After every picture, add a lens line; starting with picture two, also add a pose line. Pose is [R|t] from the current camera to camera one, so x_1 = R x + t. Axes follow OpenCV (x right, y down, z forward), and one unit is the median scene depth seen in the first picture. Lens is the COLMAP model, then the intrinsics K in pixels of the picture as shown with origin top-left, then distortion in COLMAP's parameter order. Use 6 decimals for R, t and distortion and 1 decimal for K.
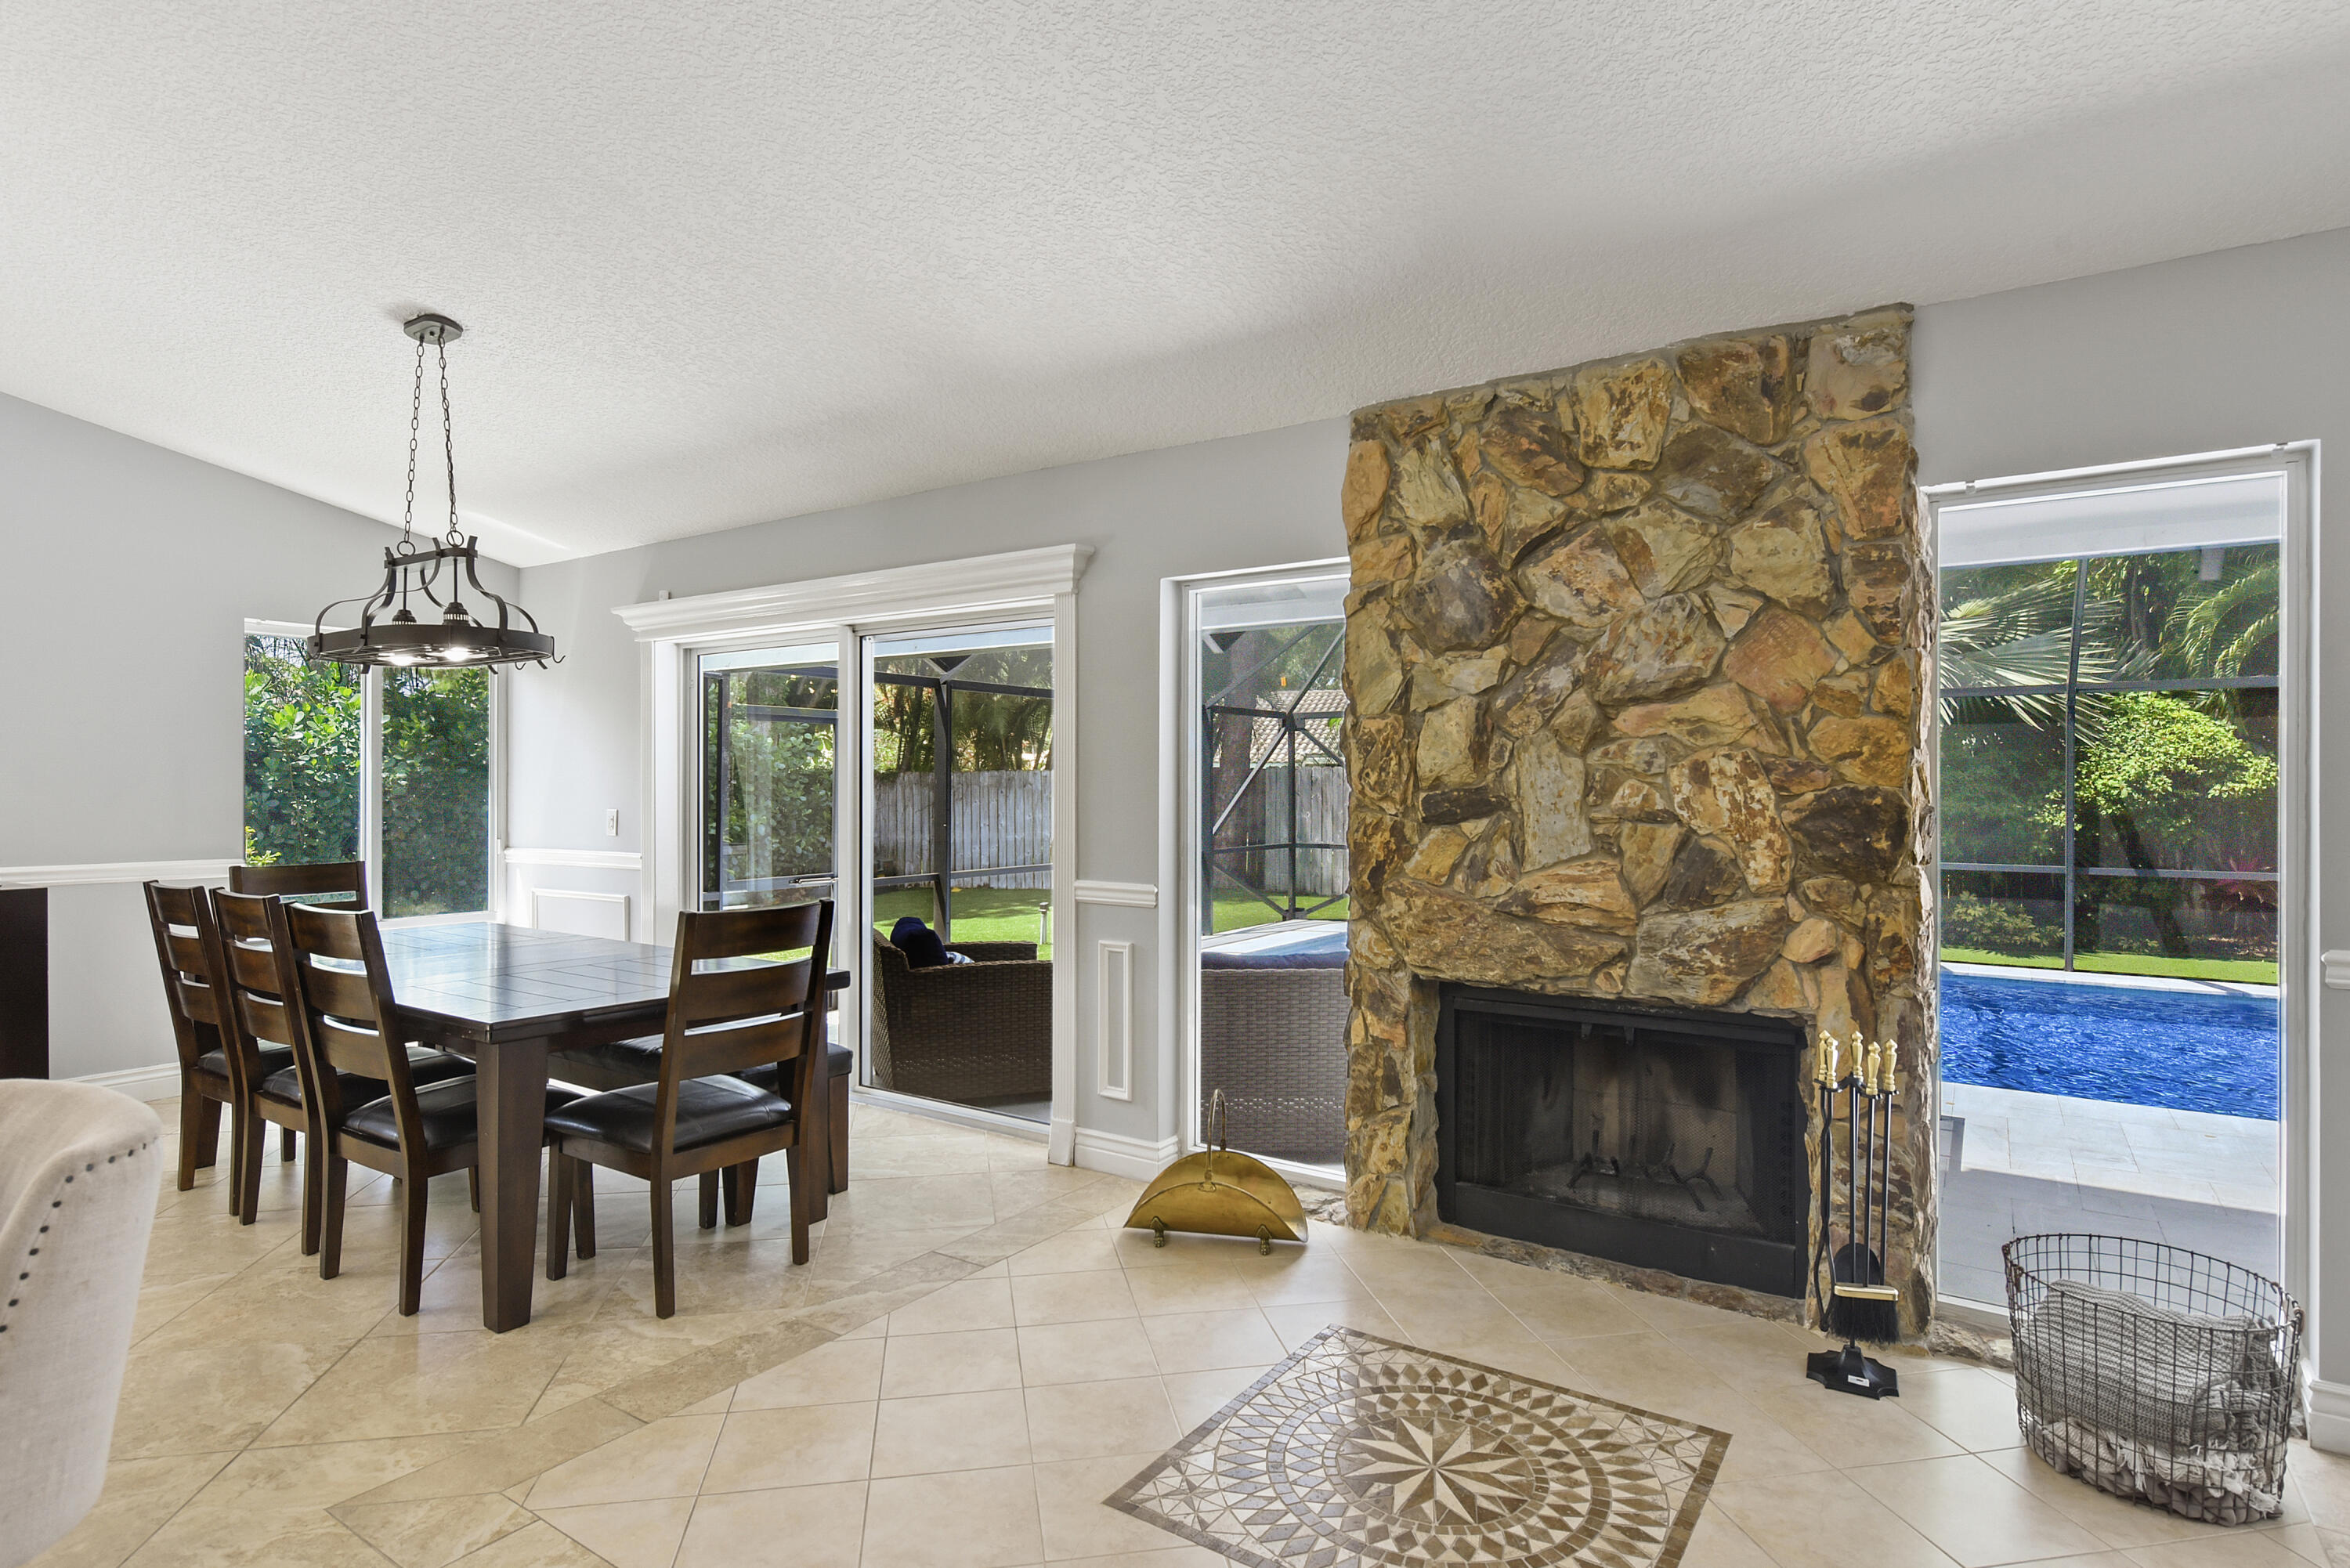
lens RADIAL K [[1166.9, 0, 1312.4], [0, 1166.9, 792.1], [0, 0, 1]] dist [-0.001026, -0.002952]
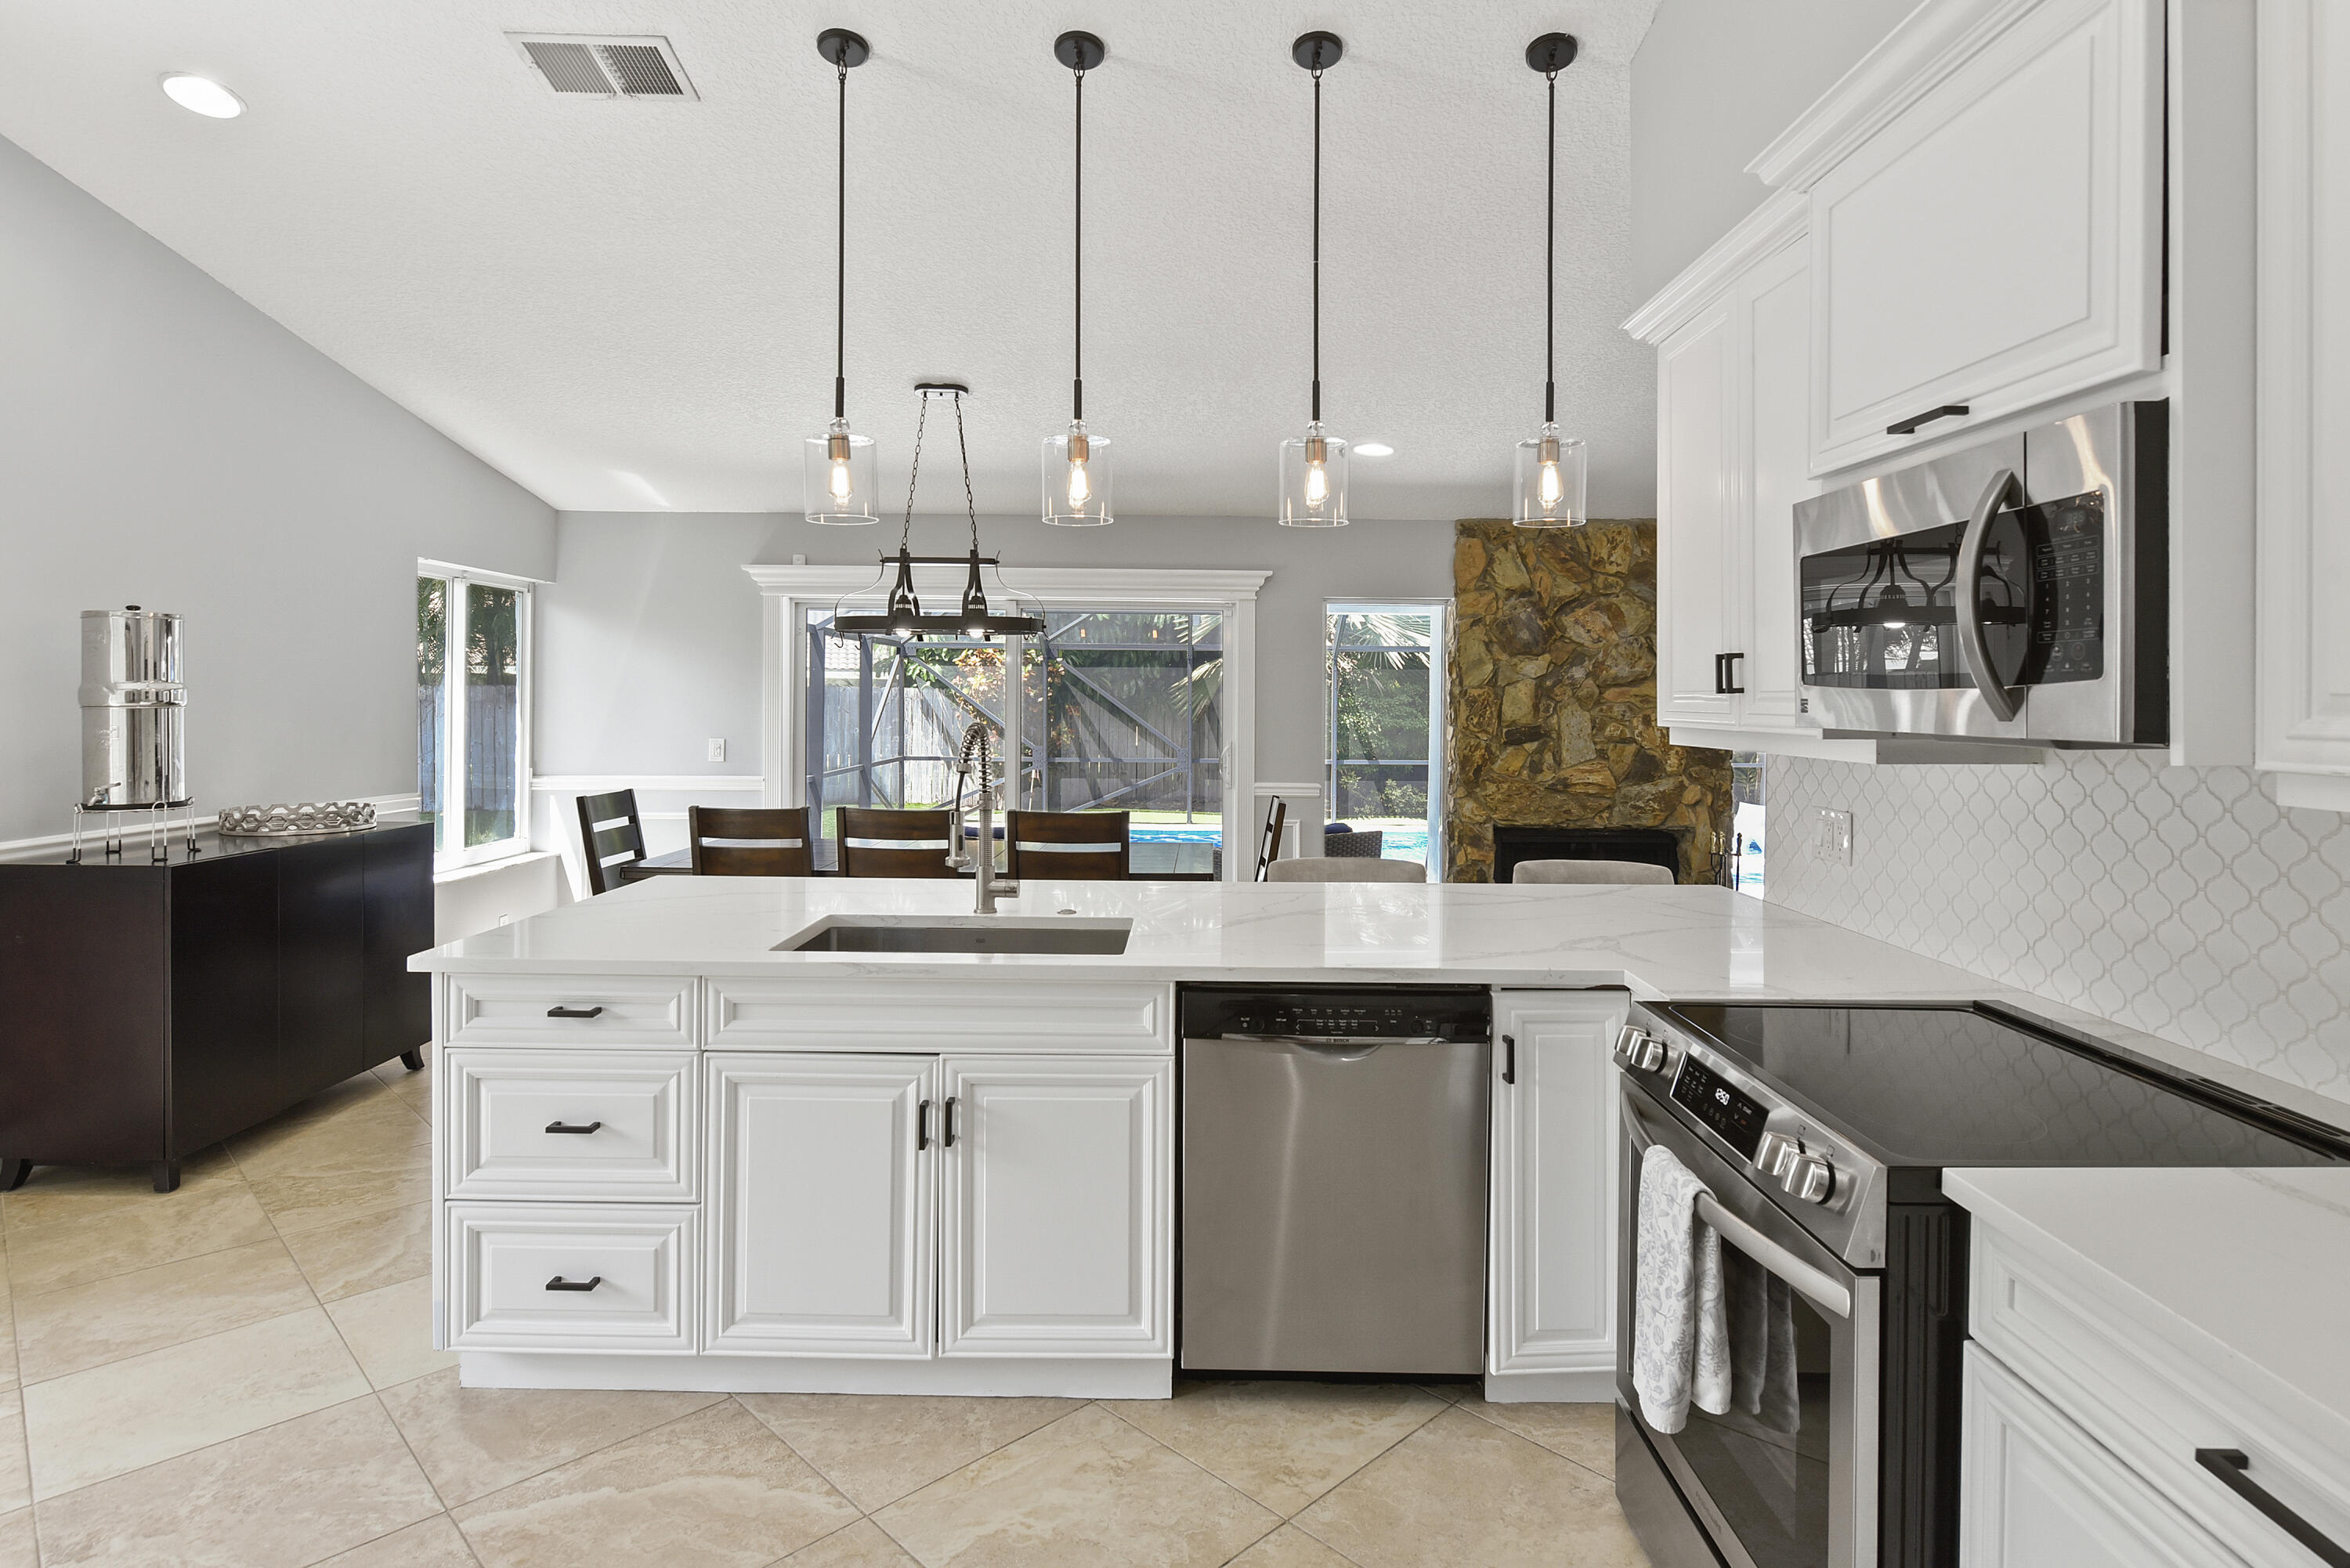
lens RADIAL K [[1224.1, 0, 1177.4], [0, 1224.1, 695.2], [0, 0, 1]] dist [-0.000257, -0.000052]
pose [[0.852945, 0.006807, 0.521956, -1.495769], [-0.005512, 0.999977, -0.004034, -0.045344], [-0.521971, 0.000564, 0.852963, -0.453575]]
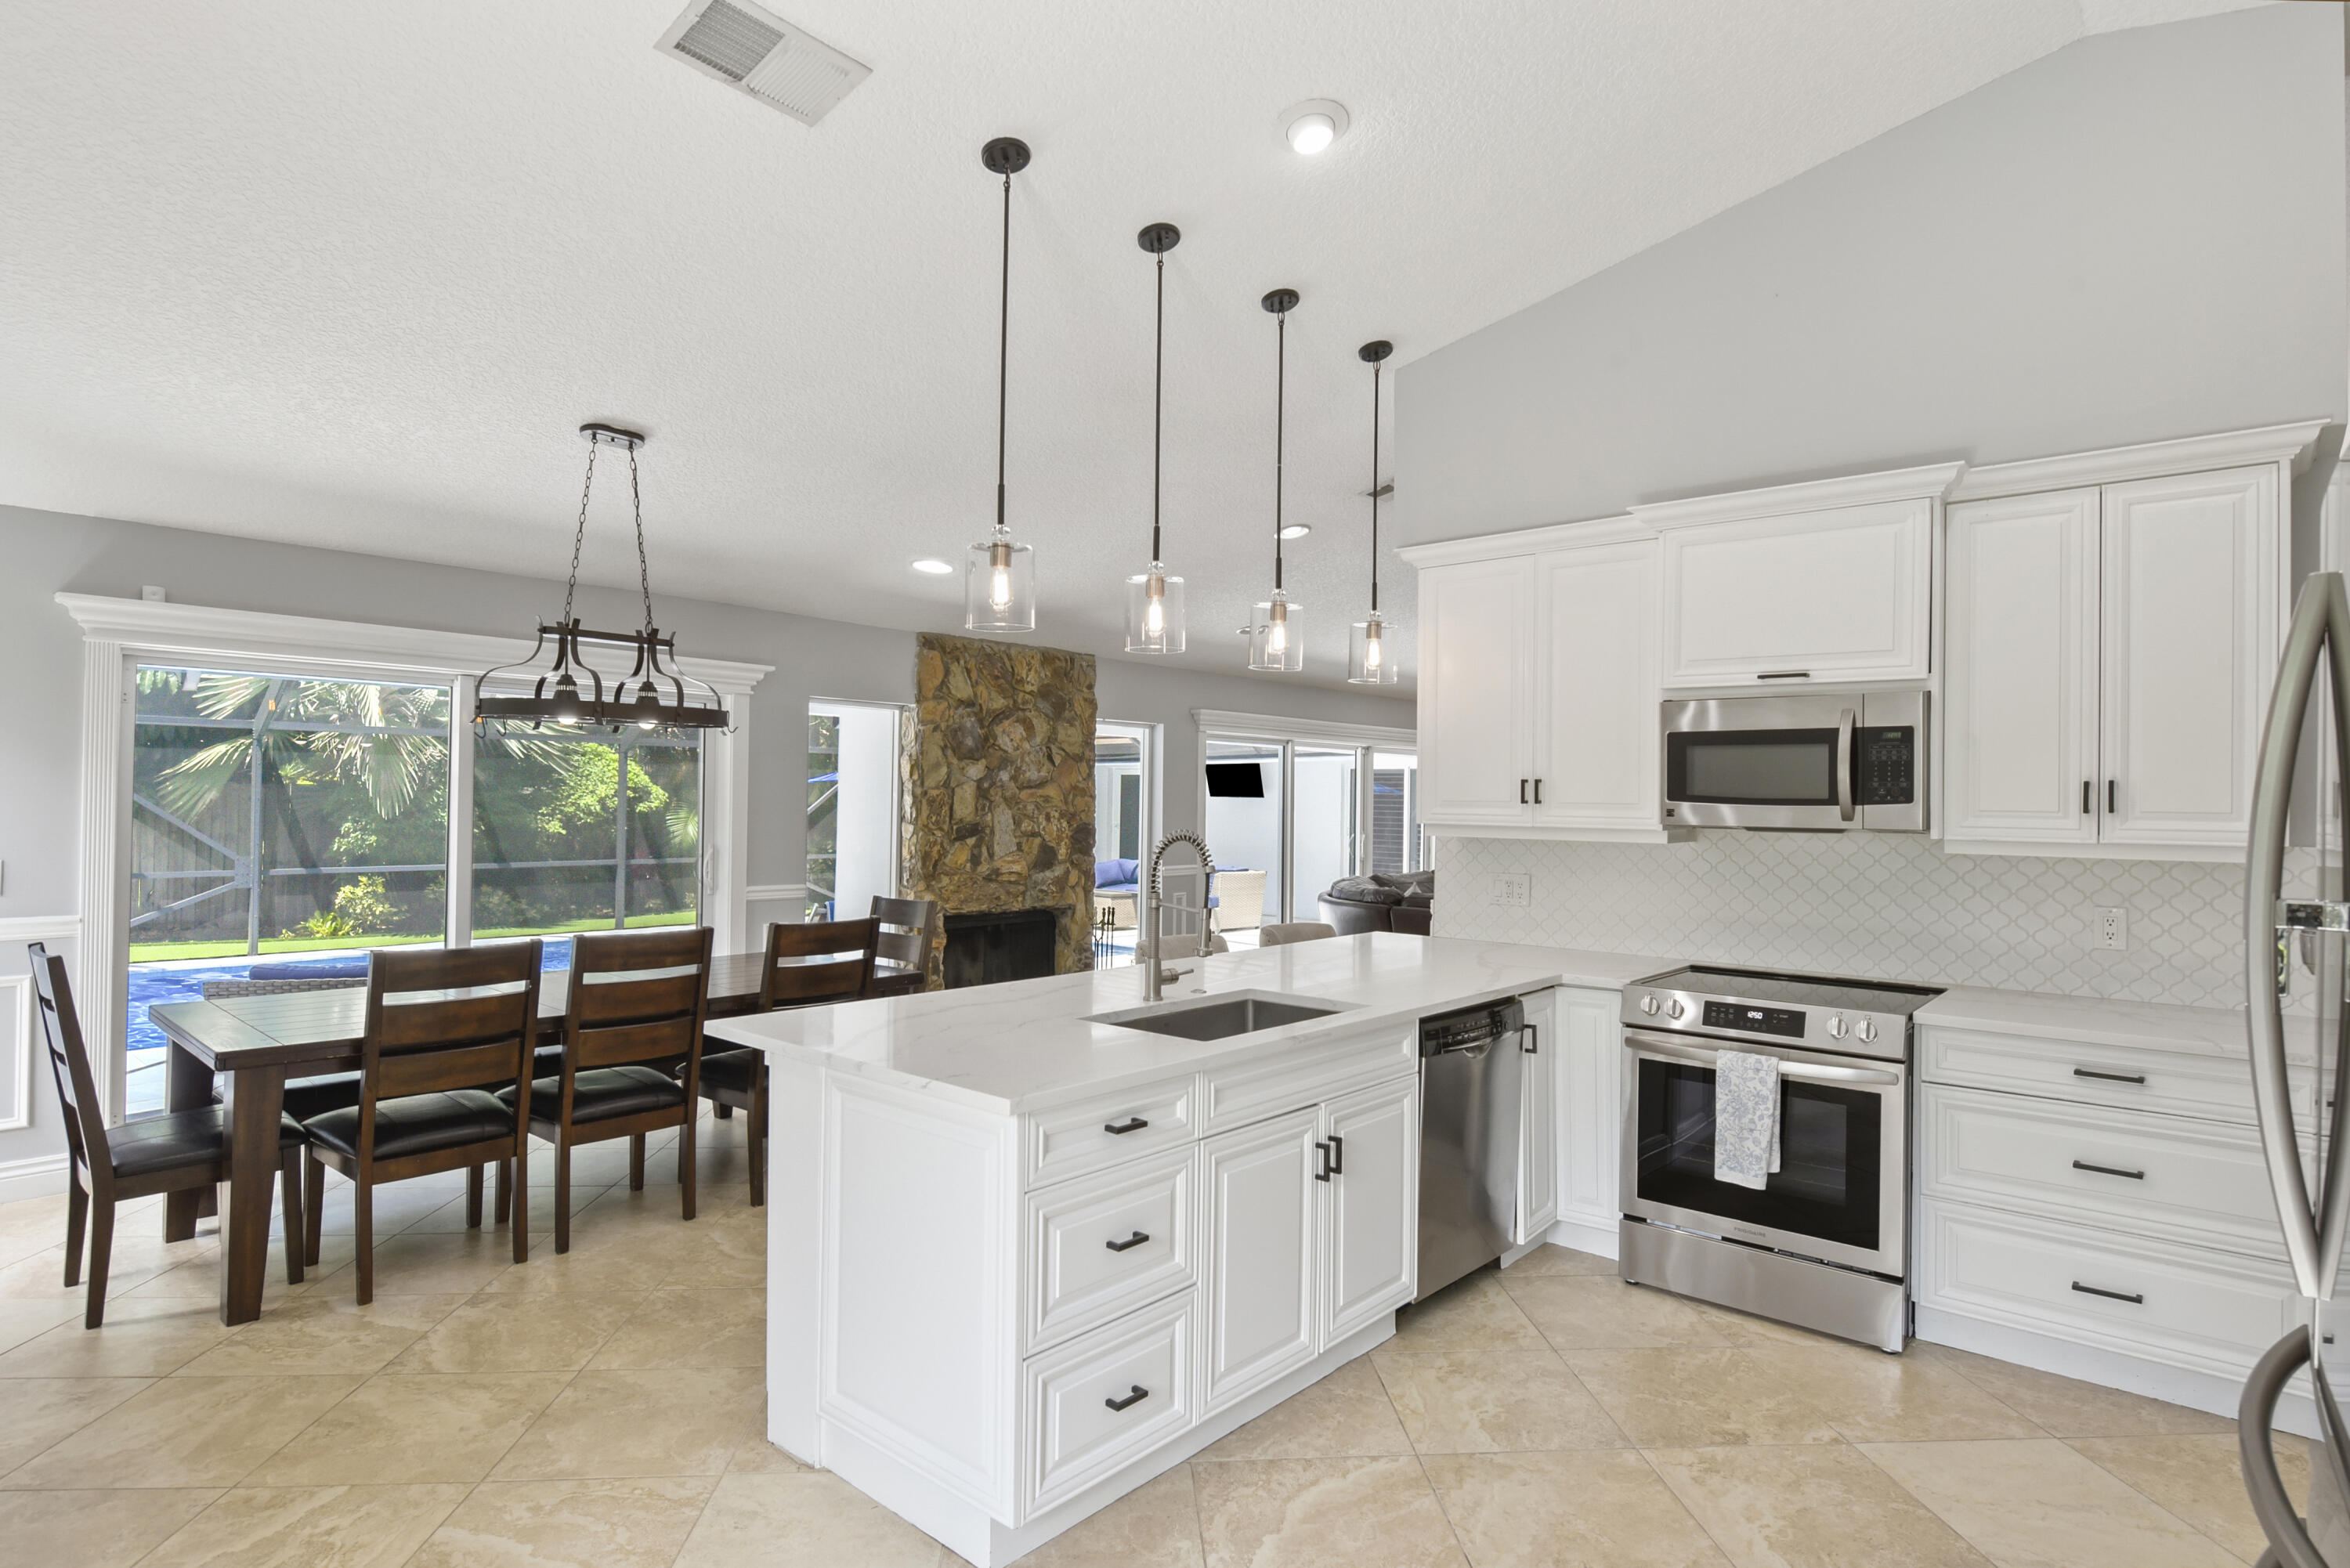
lens RADIAL K [[1266.9, 0, 1173.8], [0, 1266.9, 782.1], [0, 0, 1]] dist [-0.002713, -0.001130]
pose [[0.152333, 0.015187, 0.988212, -2.235358], [-0.009481, 0.999858, -0.013905, -0.053315], [-0.988284, -0.007251, 0.152456, 0.280643]]
